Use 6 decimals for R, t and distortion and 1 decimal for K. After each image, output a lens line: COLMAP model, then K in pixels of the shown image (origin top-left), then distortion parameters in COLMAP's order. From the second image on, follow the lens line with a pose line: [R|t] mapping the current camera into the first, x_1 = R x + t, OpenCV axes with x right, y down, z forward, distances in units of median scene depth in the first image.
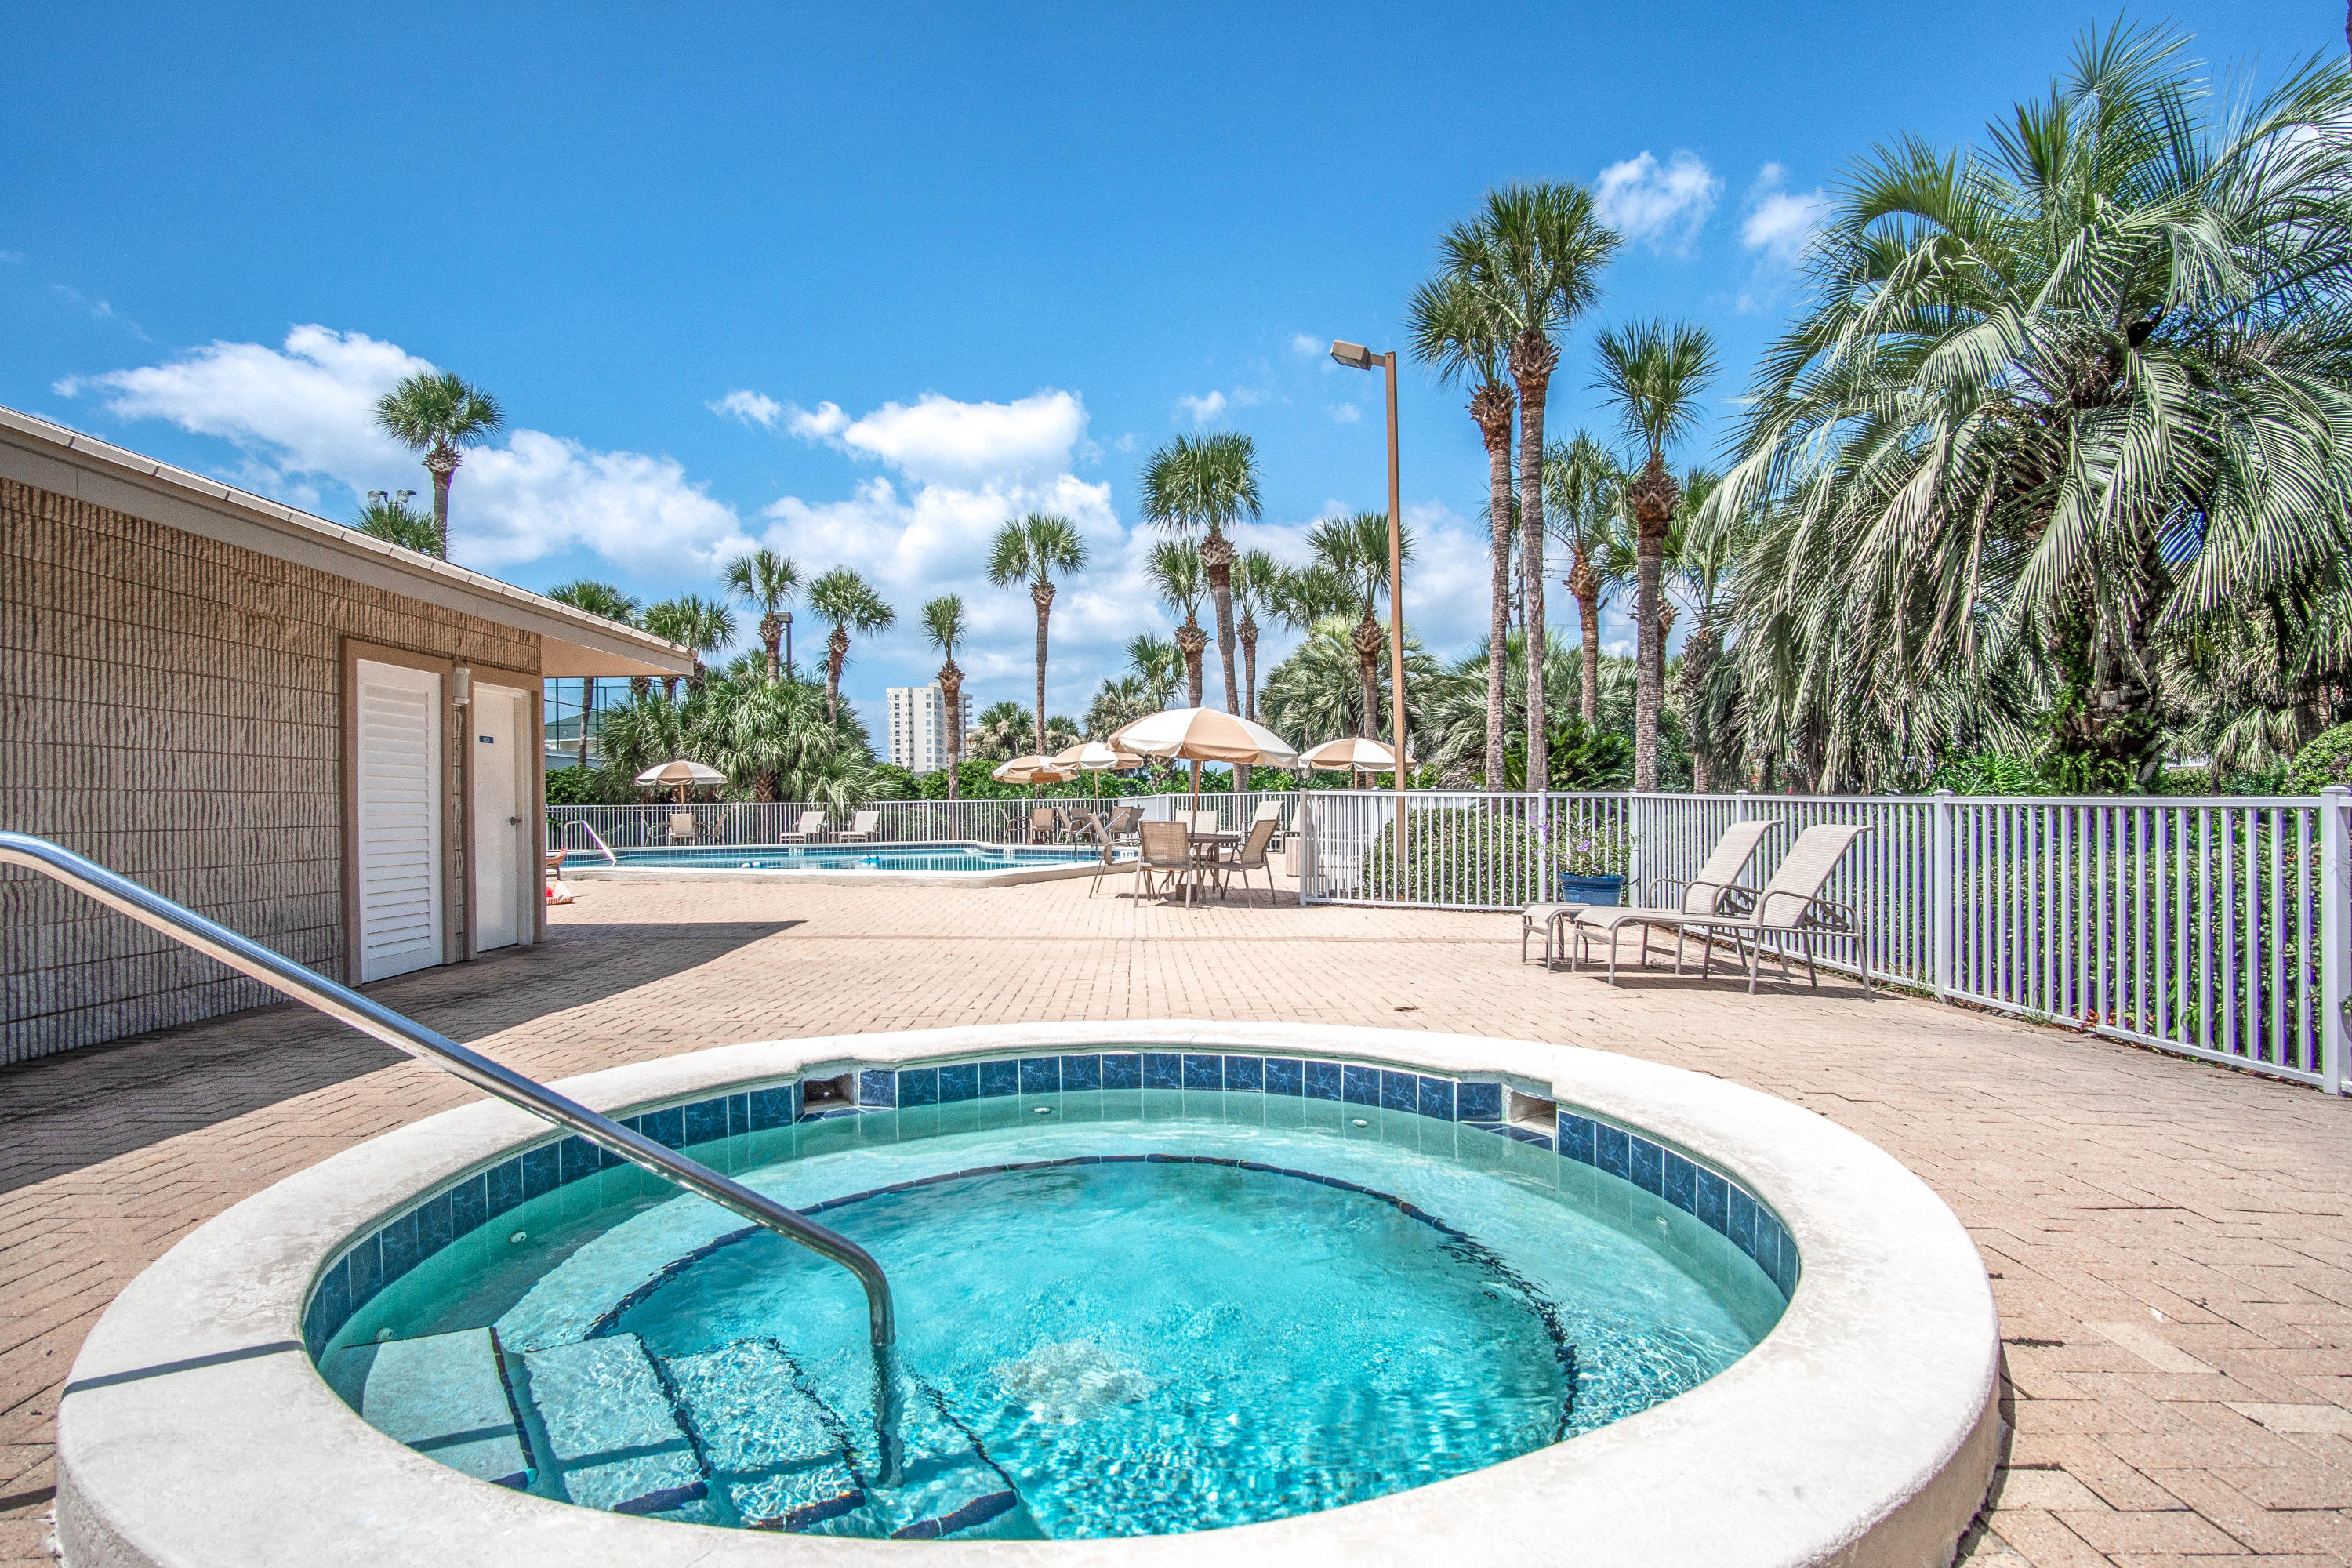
lens RADIAL K [[1509.2, 0, 1176.0], [0, 1509.2, 784.0], [0, 0, 1]] dist [-0.095407, -0.000178]
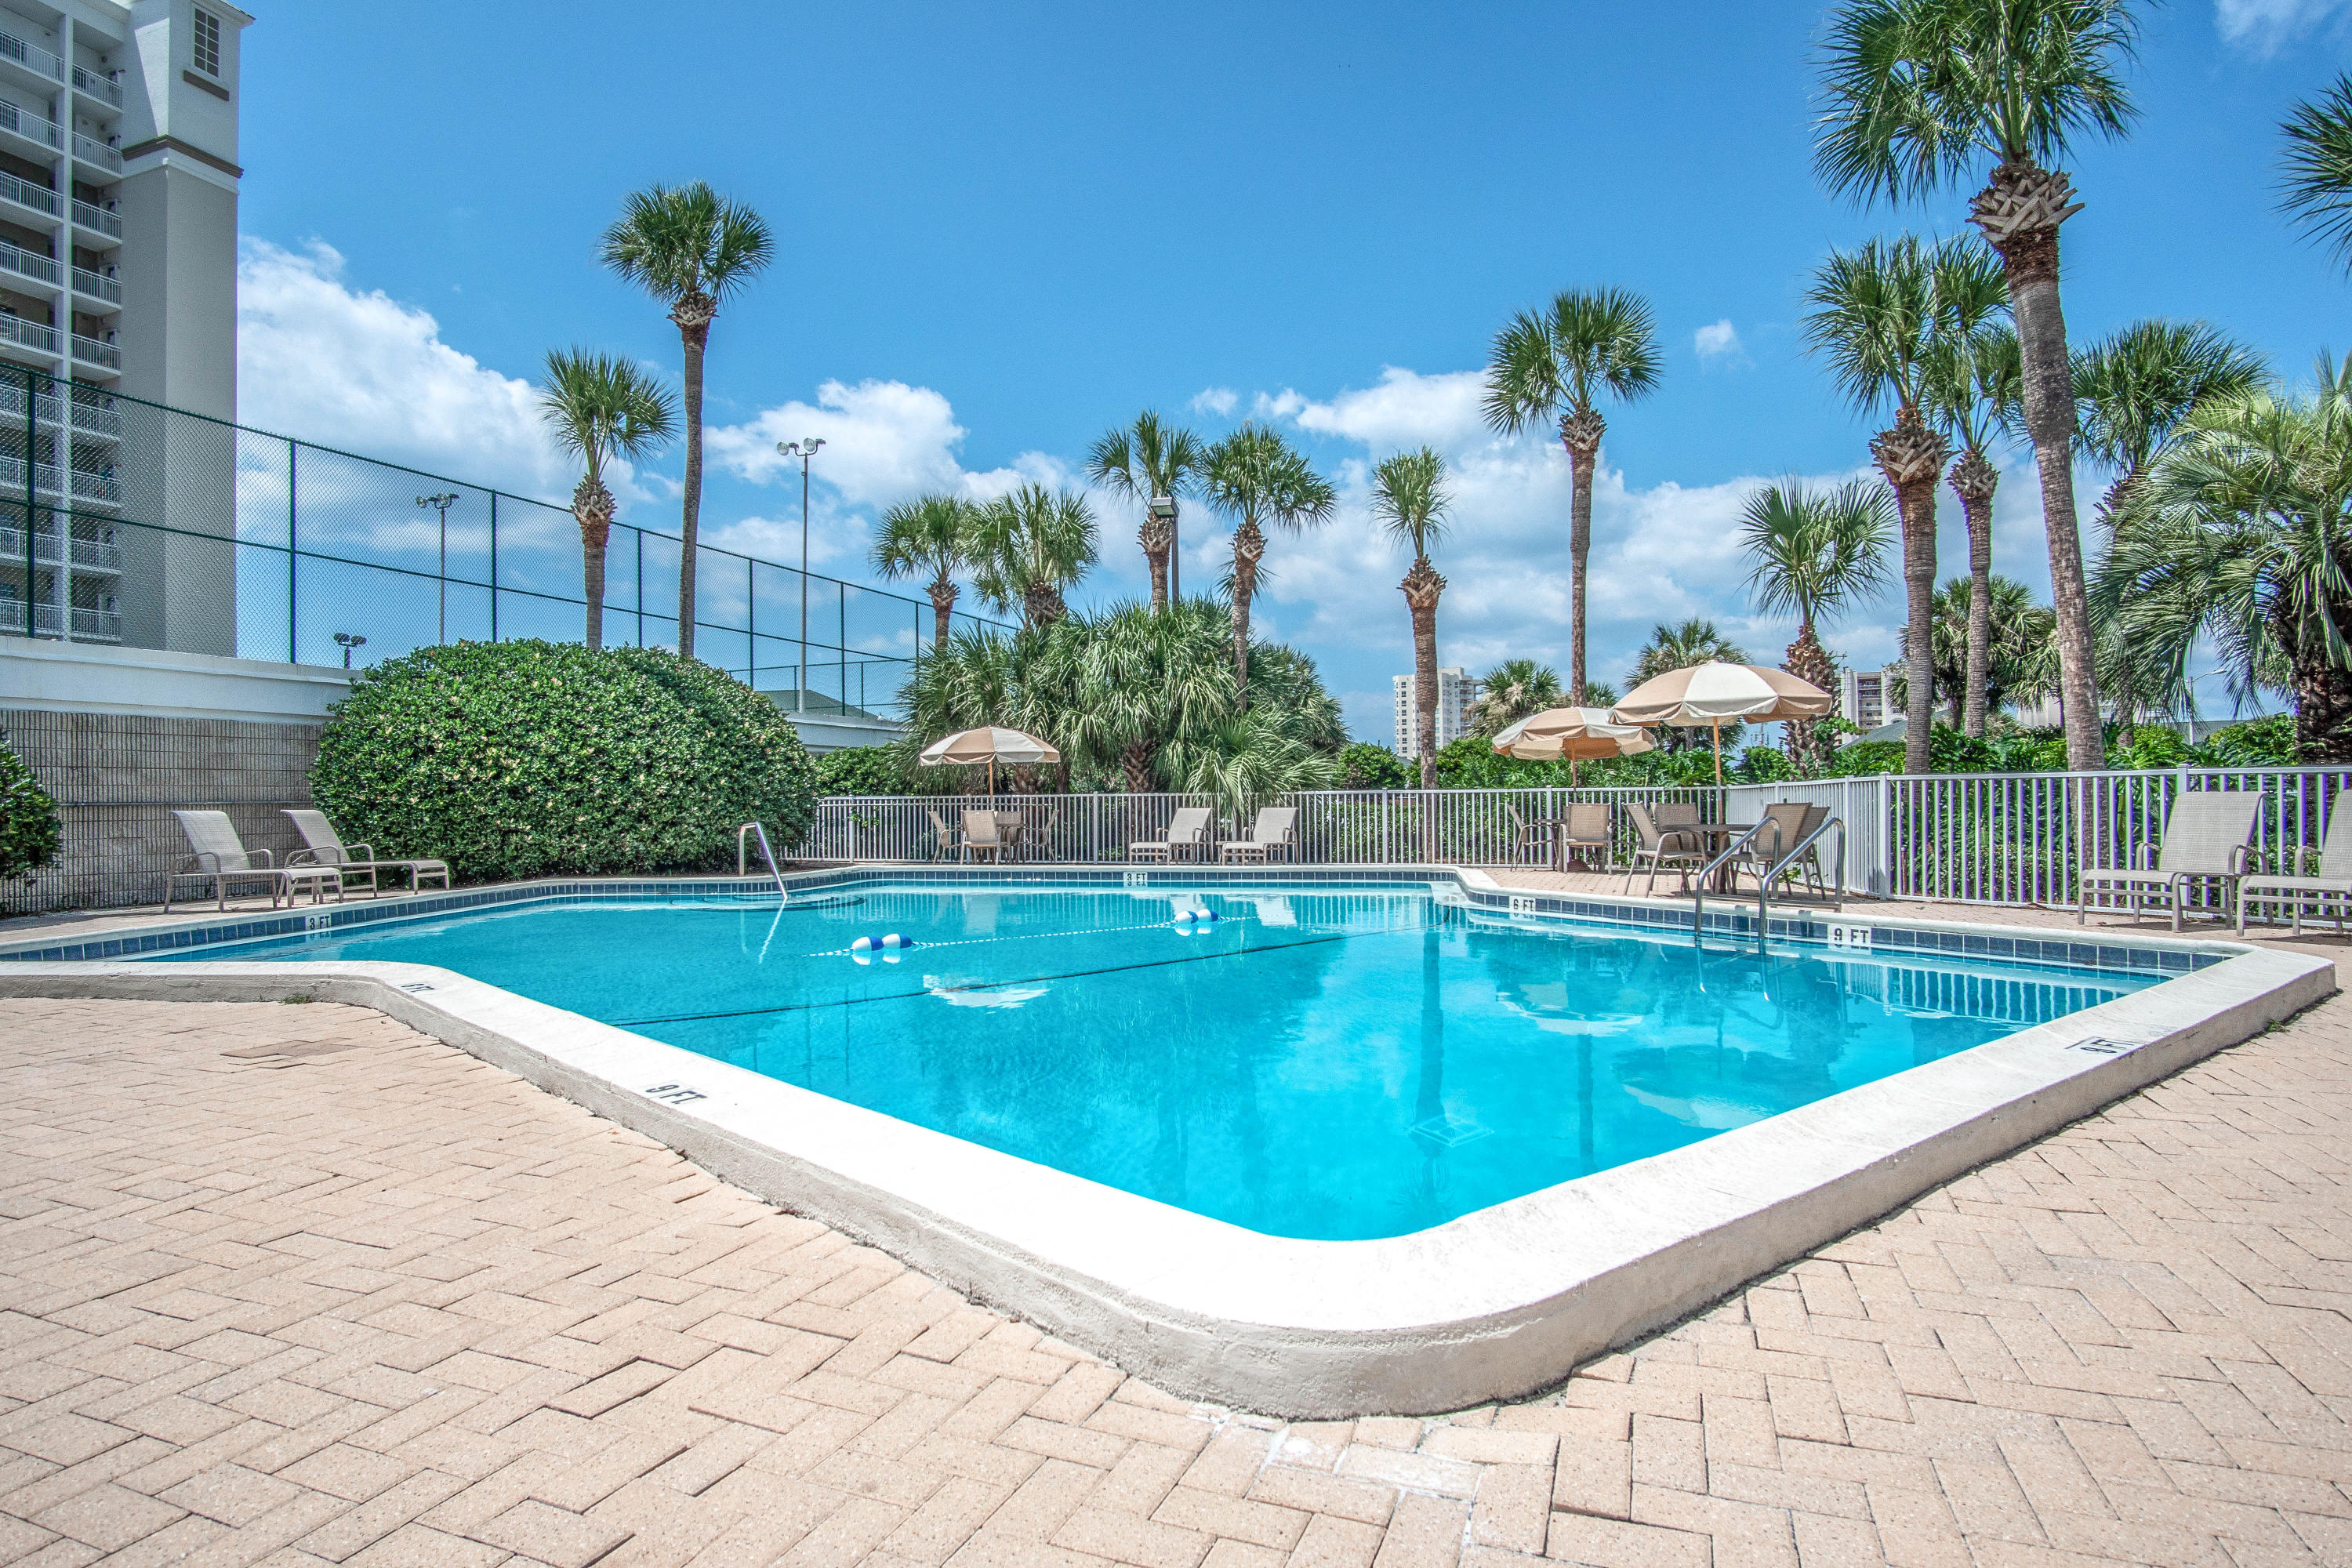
lens RADIAL K [[1498.3, 0, 1128.6], [0, 1498.3, 784.1], [0, 0, 1]] dist [-0.013968, -0.000521]
pose [[0.933002, -0.000521, -0.359871, -0.082788], [0.002533, 0.999984, 0.005118, 0.009800], [0.359862, -0.005686, 0.932988, 0.750025]]
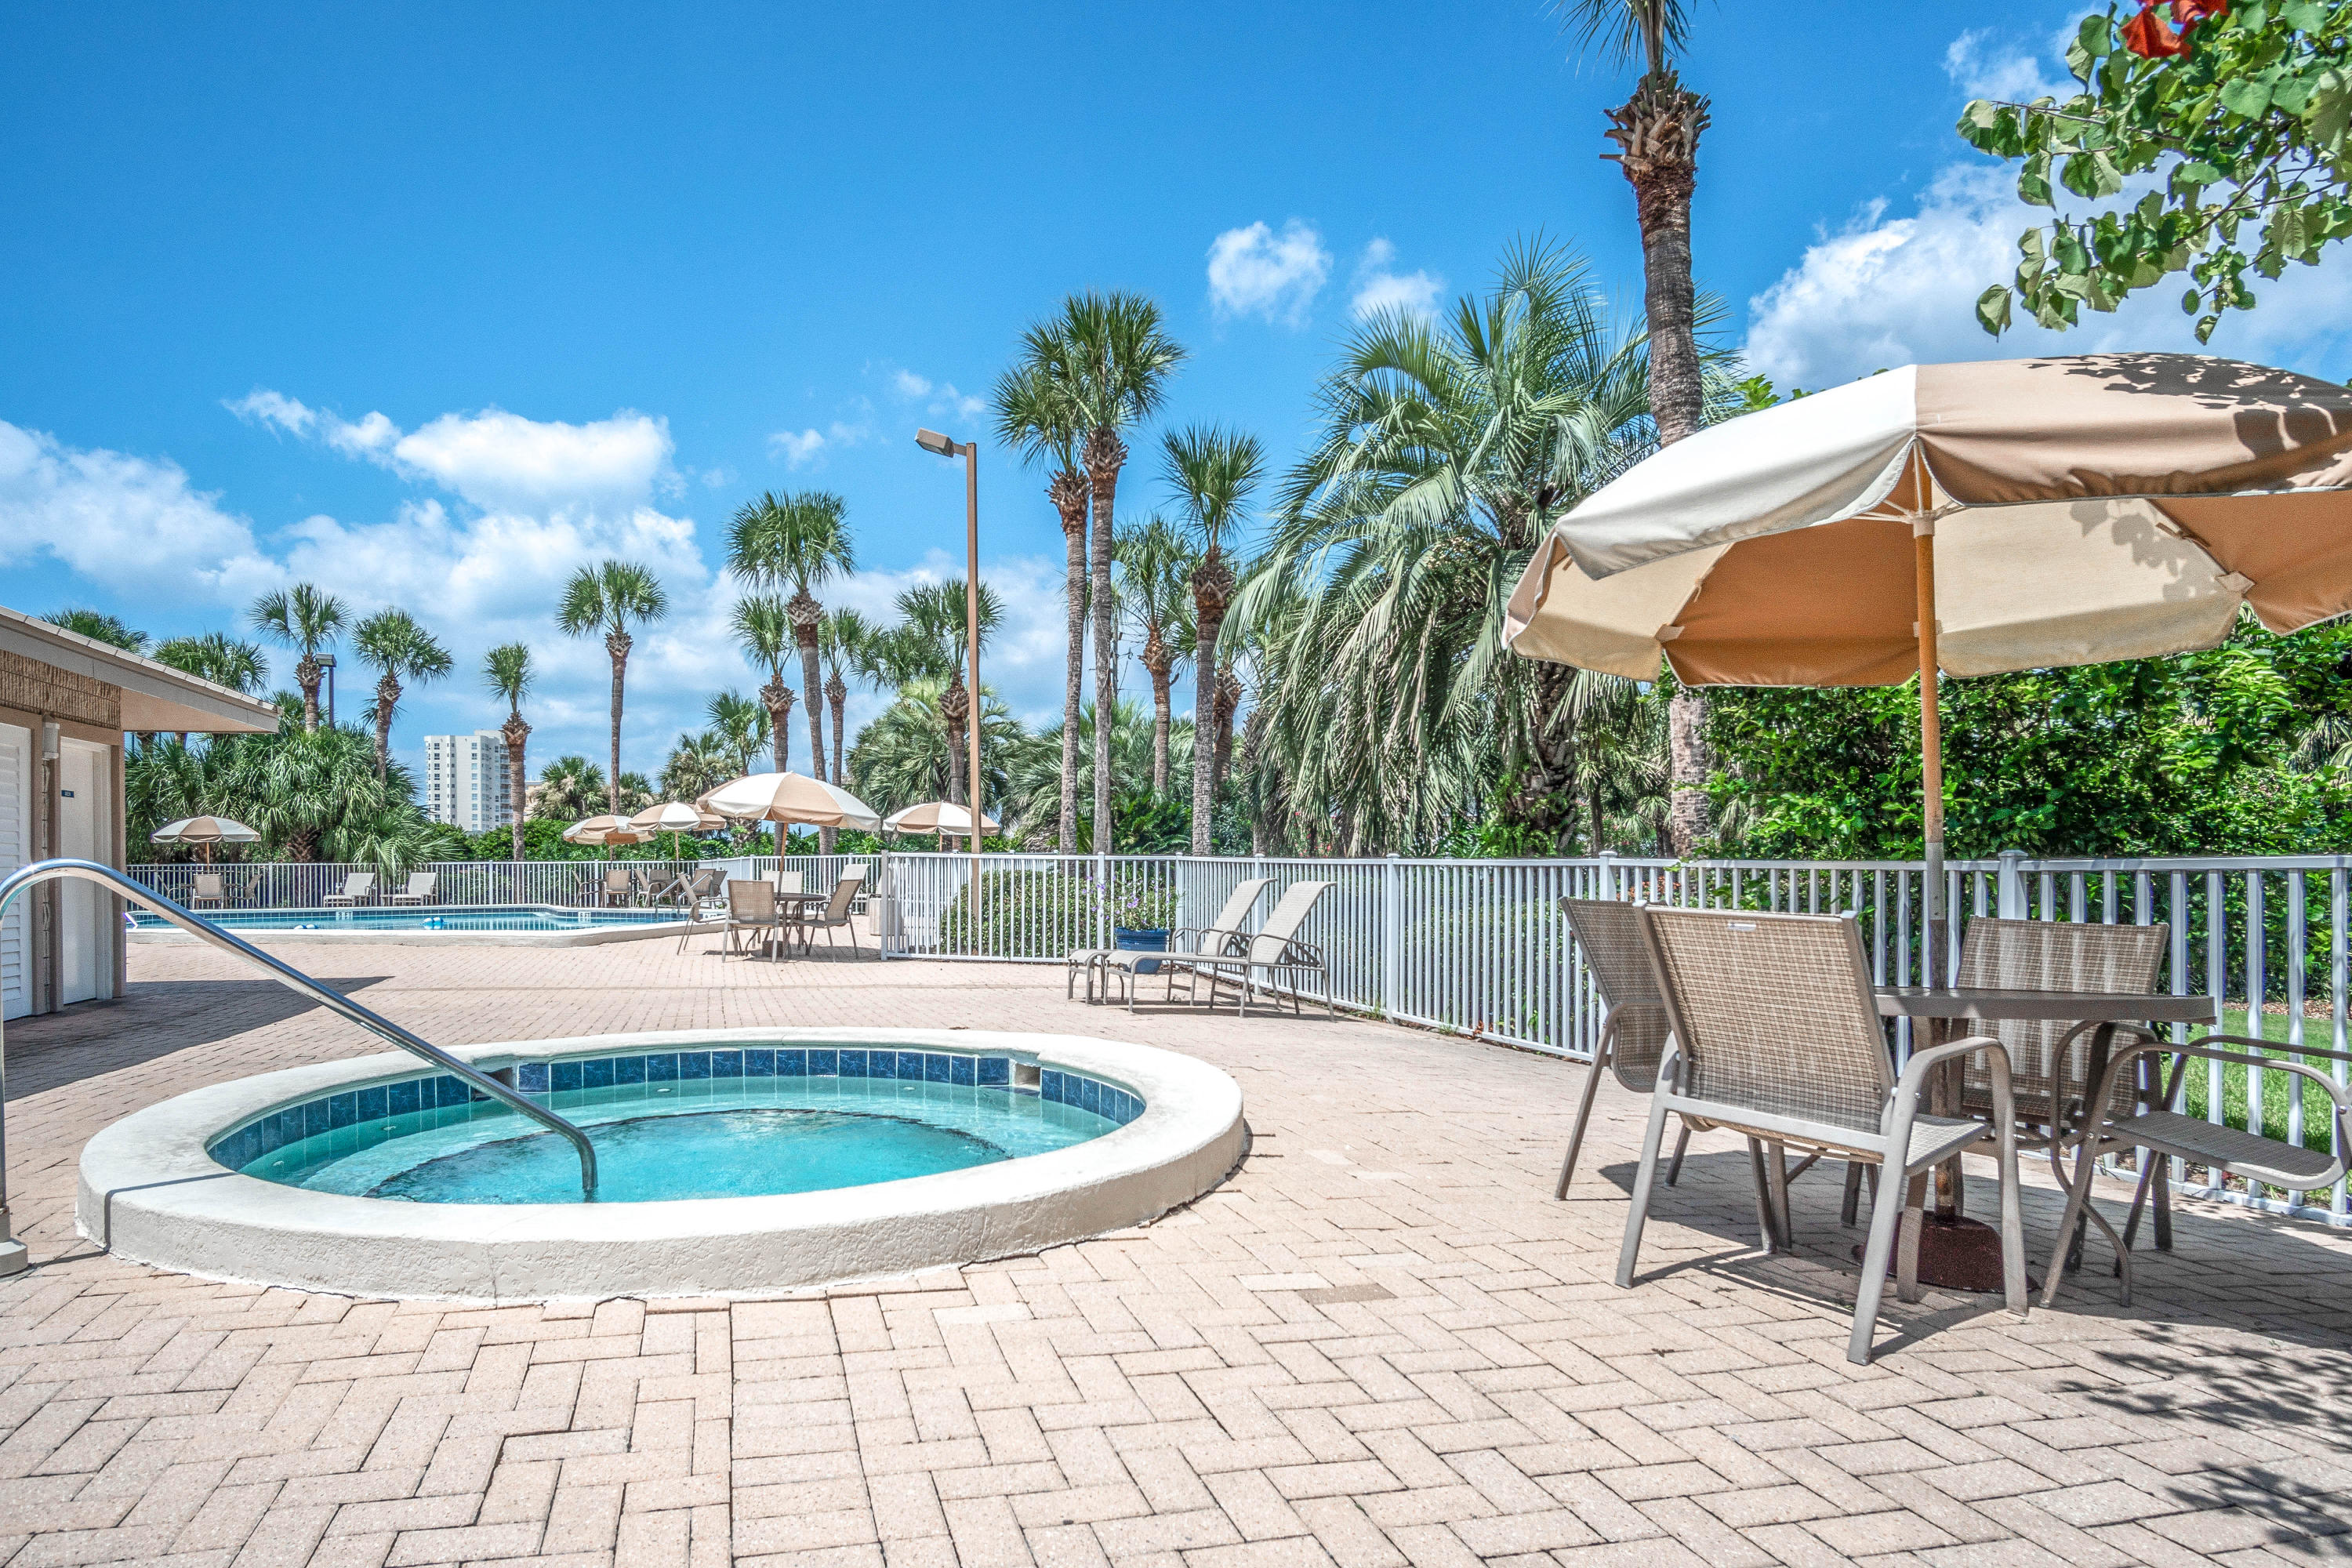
lens RADIAL K [[1625.4, 0, 1085.7], [0, 1625.4, 857.4], [0, 0, 1]] dist [-0.035617, -0.000721]
pose [[0.980025, 0.007737, 0.198723, -0.003335], [-0.008765, 0.999952, 0.004295, 0.001342], [-0.198680, -0.005951, 0.980046, -0.111147]]
